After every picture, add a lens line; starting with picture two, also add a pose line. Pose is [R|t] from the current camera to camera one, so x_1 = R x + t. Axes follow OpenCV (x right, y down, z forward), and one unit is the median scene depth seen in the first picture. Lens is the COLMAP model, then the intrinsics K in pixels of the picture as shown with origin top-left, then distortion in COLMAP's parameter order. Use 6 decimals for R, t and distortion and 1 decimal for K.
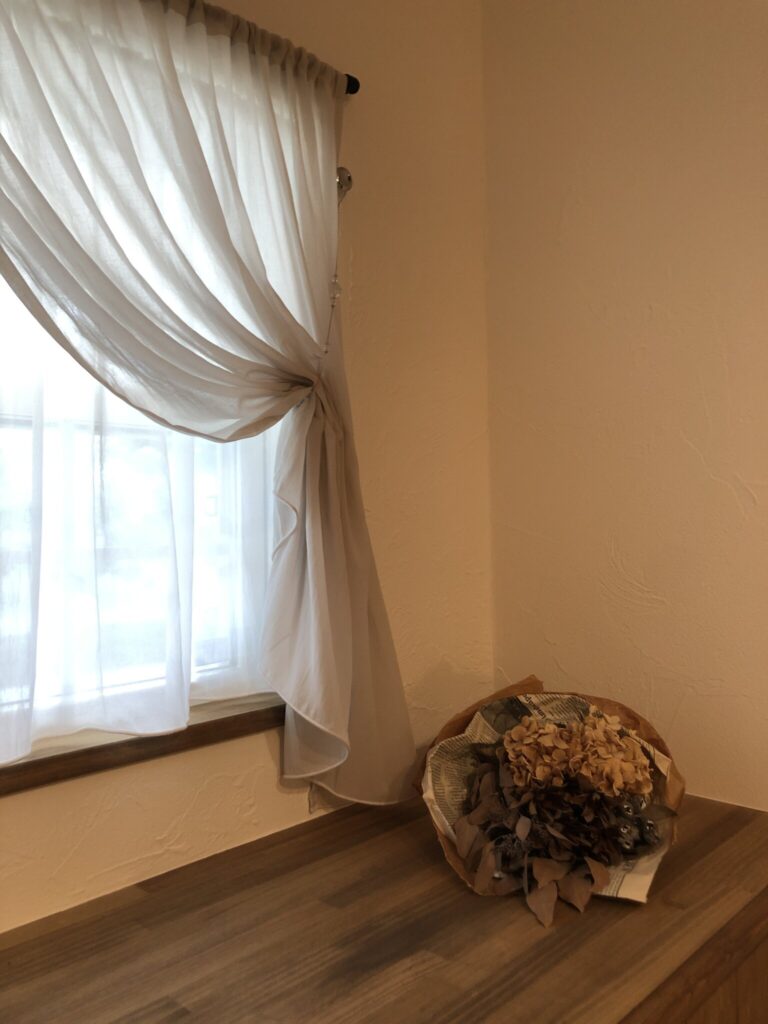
lens RADIAL K [[817.0, 0, 384.0], [0, 817.0, 512.0], [0, 0, 1]] dist [0.060930, -0.096176]
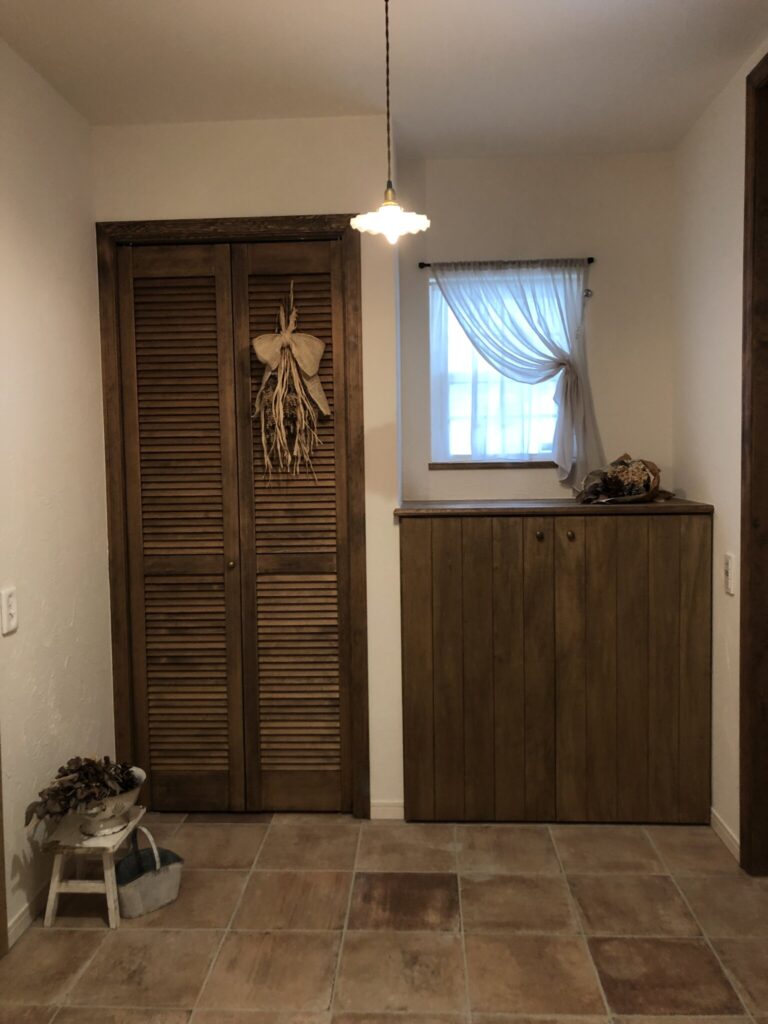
lens RADIAL K [[817.0, 0, 384.0], [0, 817.0, 512.0], [0, 0, 1]] dist [0.060930, -0.096176]
pose [[0.643480, 0.054706, -0.763506, 2.063150], [0.018781, 0.996014, 0.087194, 0.141170], [0.765233, -0.070447, 0.639888, -1.775368]]
